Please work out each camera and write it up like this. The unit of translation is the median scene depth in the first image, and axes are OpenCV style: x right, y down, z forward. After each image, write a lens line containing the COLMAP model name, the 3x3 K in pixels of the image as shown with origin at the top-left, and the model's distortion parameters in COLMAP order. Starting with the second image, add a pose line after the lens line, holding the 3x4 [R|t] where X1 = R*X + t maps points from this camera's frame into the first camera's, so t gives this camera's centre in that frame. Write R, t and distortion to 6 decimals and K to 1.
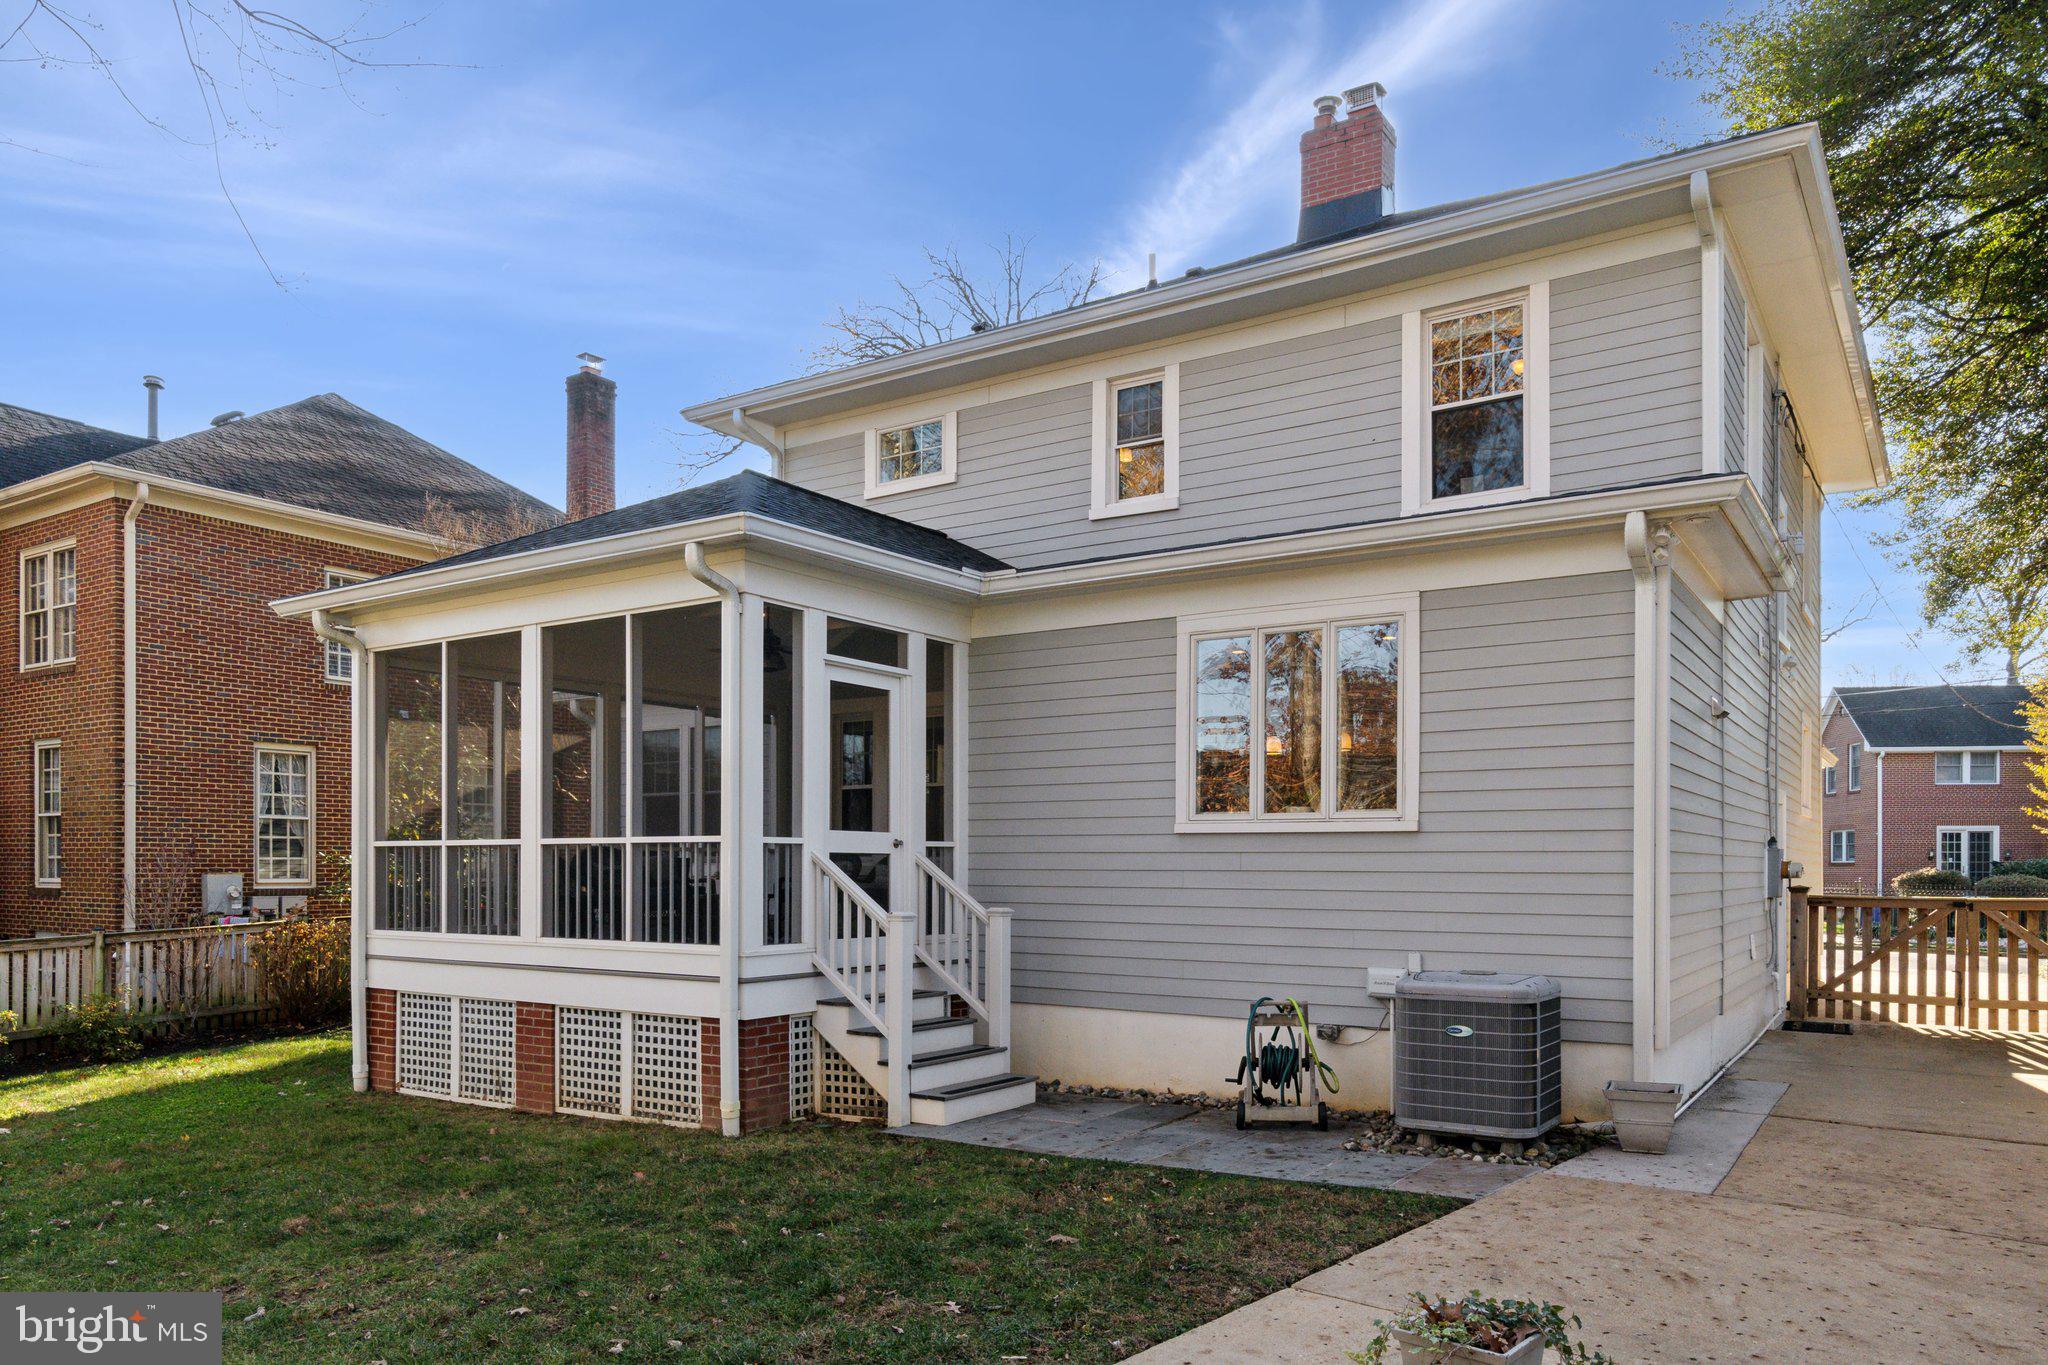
lens RADIAL K [[1398.5, 0, 1017.7], [0, 1398.5, 861.3], [0, 0, 1]] dist [-0.007642, -0.001975]
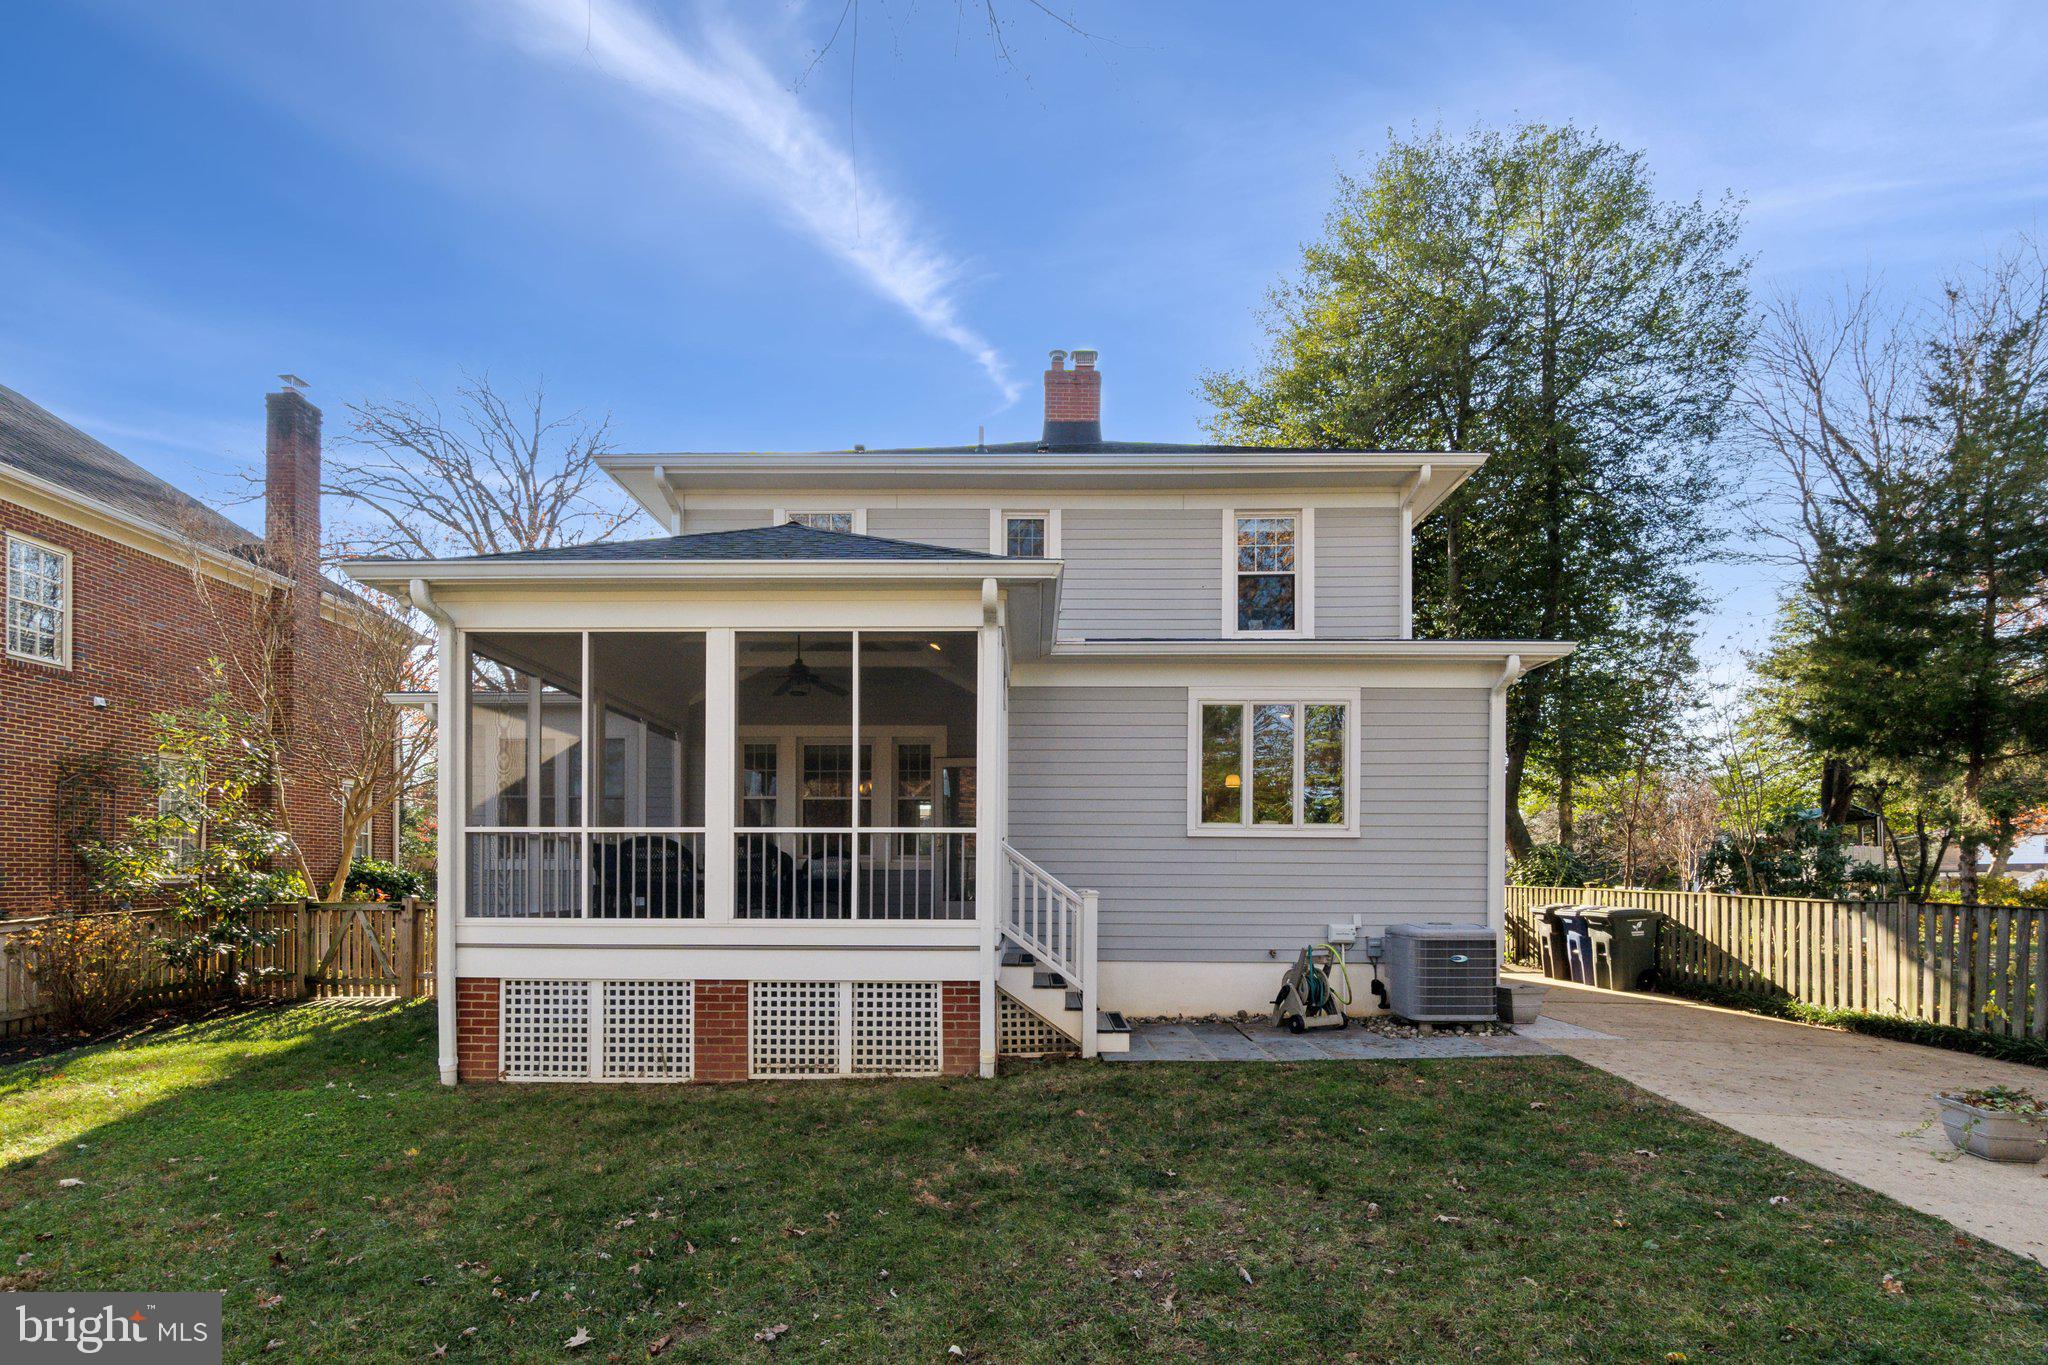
lens RADIAL K [[941.0, 0, 1002.6], [0, 941.0, 871.0], [0, 0, 1]] dist [-0.012068, 0.006569]
pose [[0.842300, 0.004832, 0.538987, -0.578455], [-0.004677, 0.999988, -0.001656, 0.018548], [-0.538989, -0.001126, 0.842312, 0.287710]]
